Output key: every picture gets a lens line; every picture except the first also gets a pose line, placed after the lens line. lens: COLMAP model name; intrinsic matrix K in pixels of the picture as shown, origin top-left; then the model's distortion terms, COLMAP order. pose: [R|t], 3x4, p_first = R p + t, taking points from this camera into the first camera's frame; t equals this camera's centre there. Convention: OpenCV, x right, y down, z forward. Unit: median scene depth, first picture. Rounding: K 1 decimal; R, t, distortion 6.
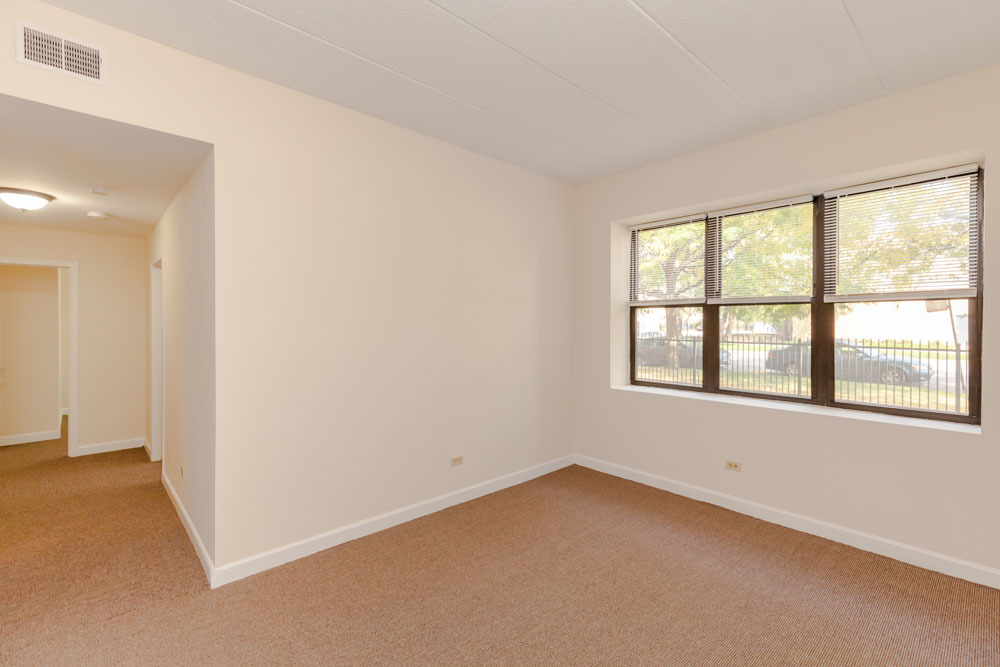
lens RADIAL K [[445.5, 0, 497.5], [0, 445.5, 322.5], [0, 0, 1]] dist [-0.000885, -0.000211]
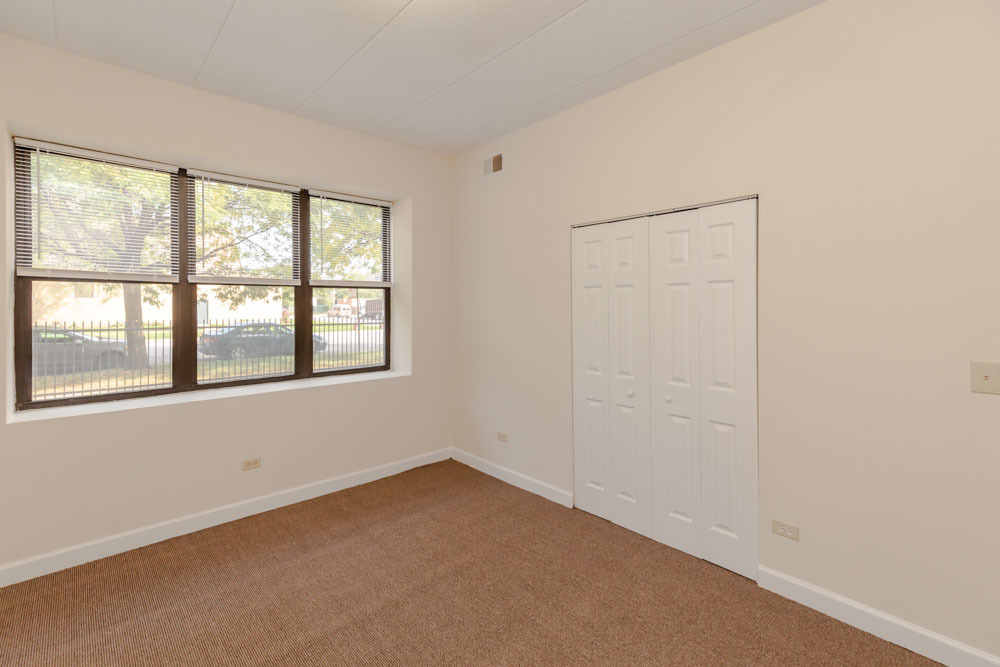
lens RADIAL K [[466.6, 0, 499.7], [0, 466.6, 301.1], [0, 0, 1]] dist [0.062186, 0.000015]
pose [[0.012591, 0.008516, 0.999884, -0.337033], [-0.002329, 0.999961, -0.008487, 0.000535], [-0.999918, -0.002222, 0.012610, 0.369883]]
